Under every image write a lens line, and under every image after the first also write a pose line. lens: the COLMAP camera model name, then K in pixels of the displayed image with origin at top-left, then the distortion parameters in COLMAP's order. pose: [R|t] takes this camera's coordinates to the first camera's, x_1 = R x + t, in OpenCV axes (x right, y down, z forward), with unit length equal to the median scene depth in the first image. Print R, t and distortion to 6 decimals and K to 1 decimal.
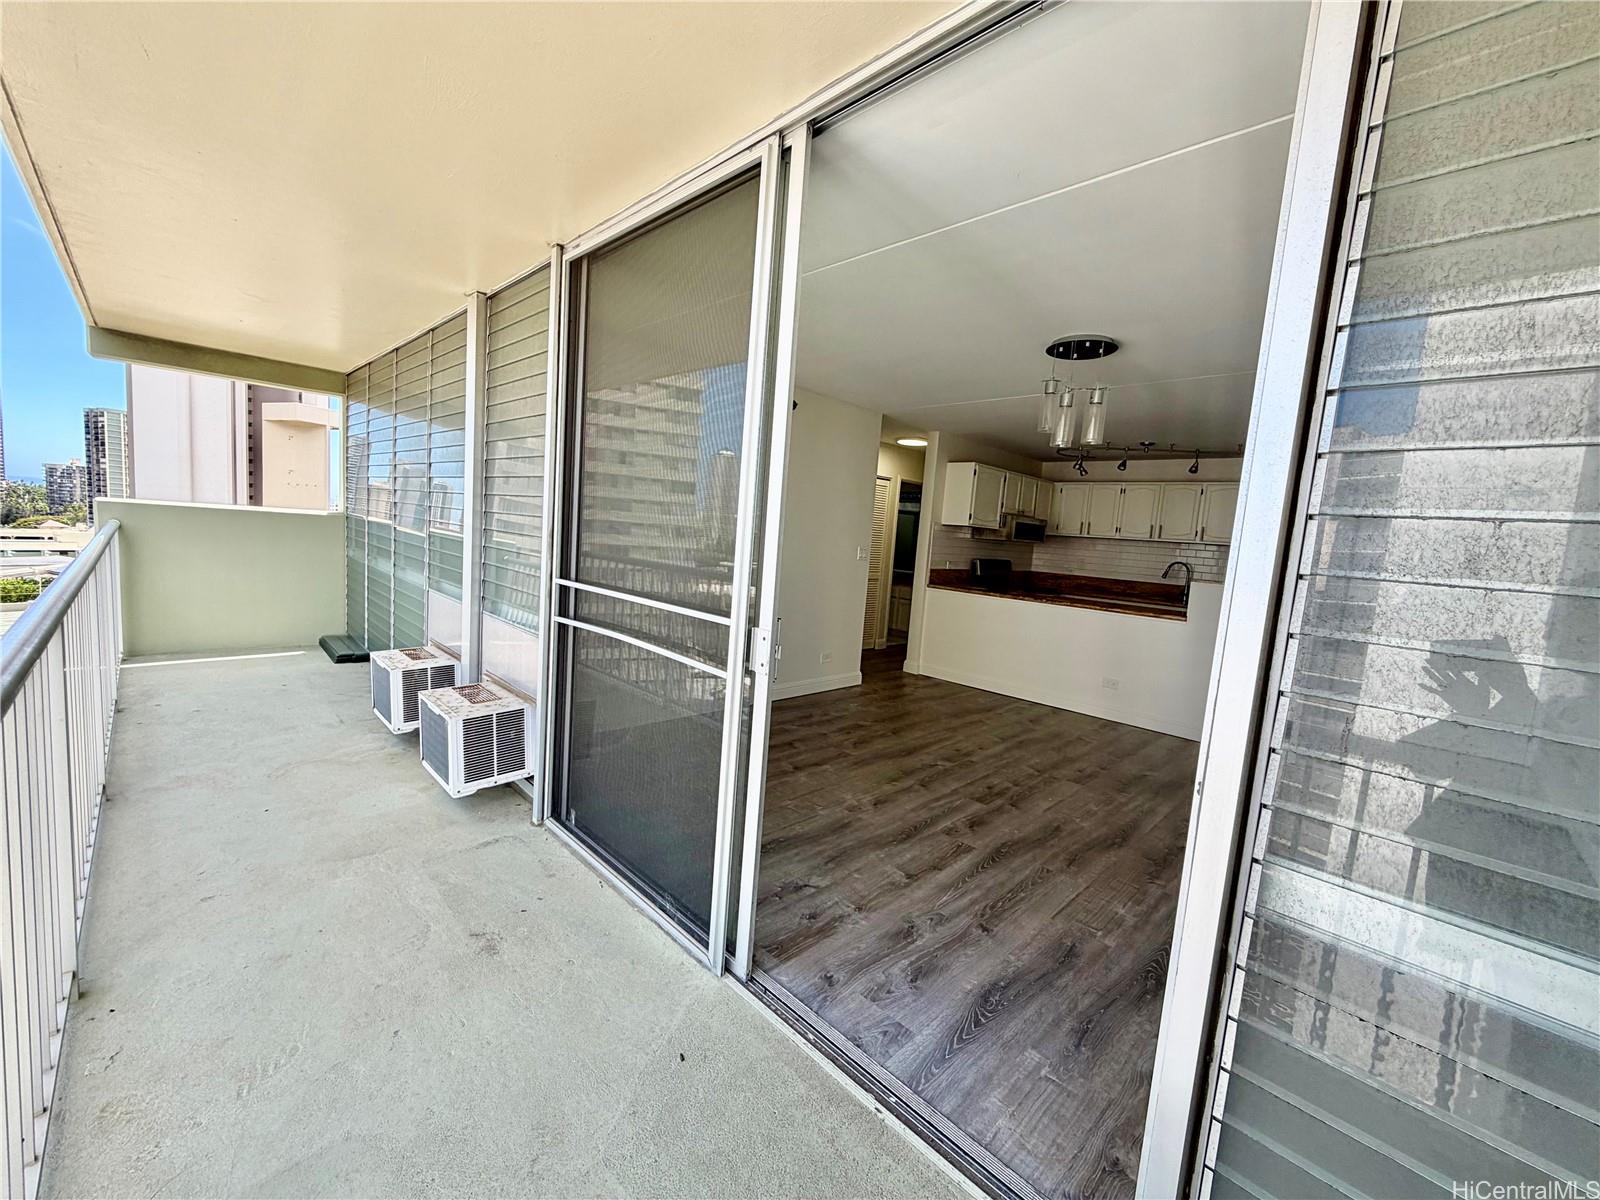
lens RADIAL K [[636.9, 0, 796.4], [0, 636.9, 594.2], [0, 0, 1]] dist [-0.002431, 0.000255]
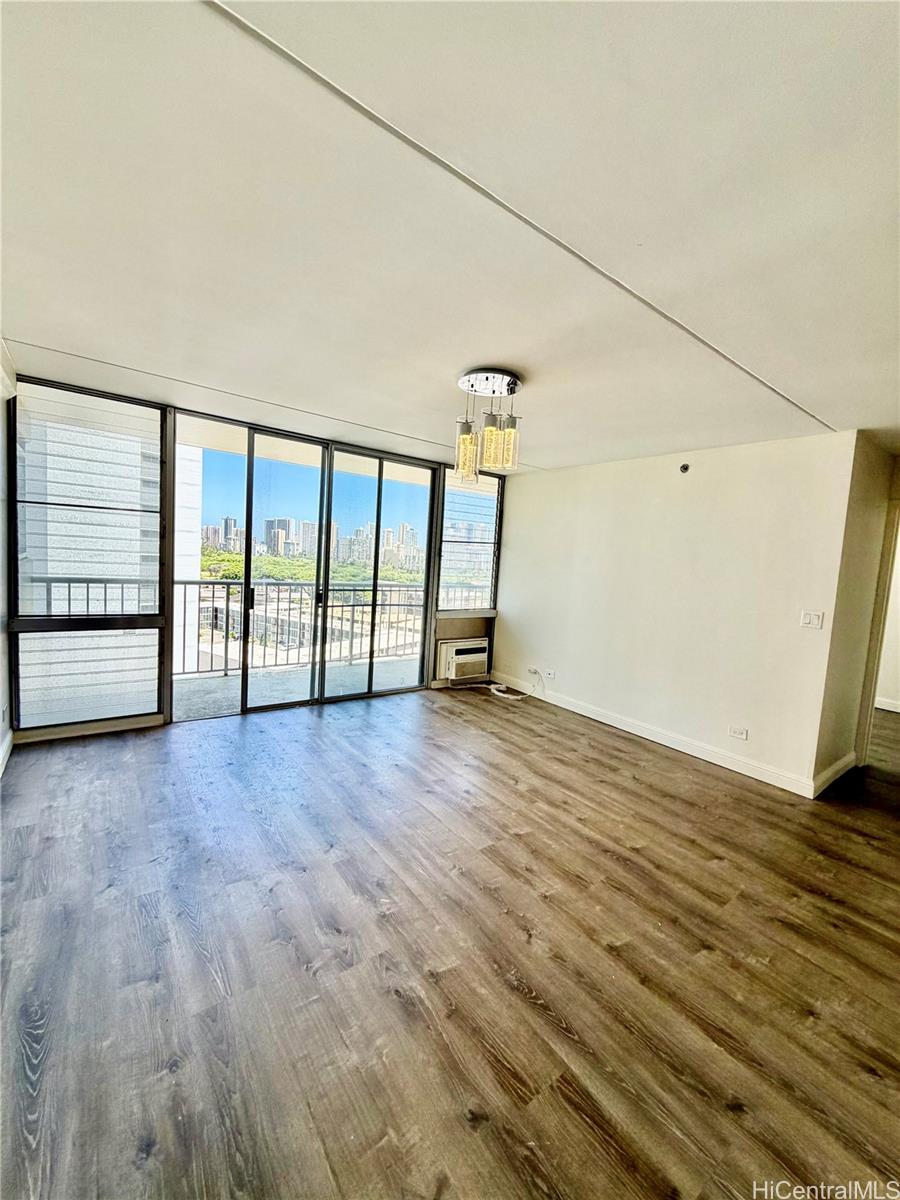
lens RADIAL K [[477.7, 0, 454.9], [0, 477.7, 598.2], [0, 0, 1]] dist [-0.002431, 0.000255]
pose [[-0.126762, 0.005747, -0.991917, 0.859973], [-0.171335, 0.984826, 0.027602, -0.039016], [0.977024, 0.173449, -0.123854, 0.774405]]
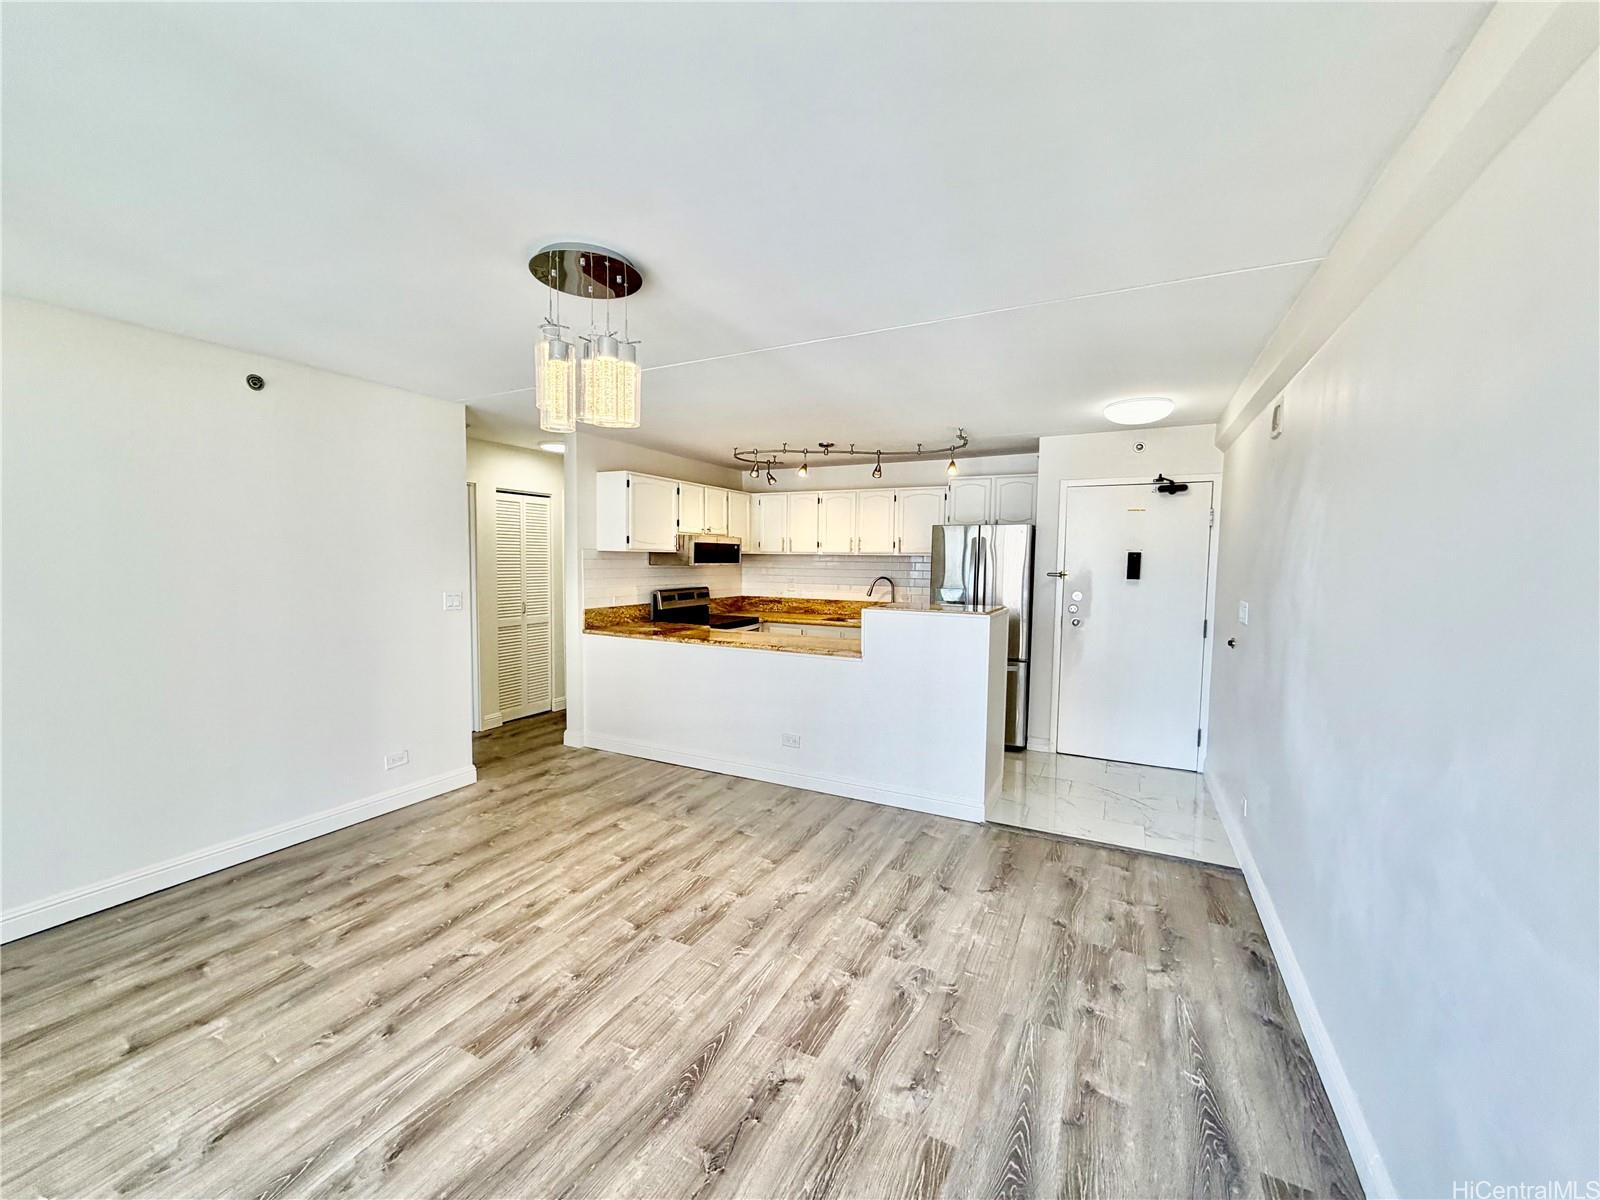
lens RADIAL K [[636.9, 0, 794.0], [0, 636.9, 600.7], [0, 0, 1]] dist [-0.002431, 0.000255]
pose [[0.950546, -0.081112, 0.299806, 0.300226], [0.086597, 0.996231, -0.005031, -0.033659], [-0.298268, 0.030745, 0.953987, 0.256837]]
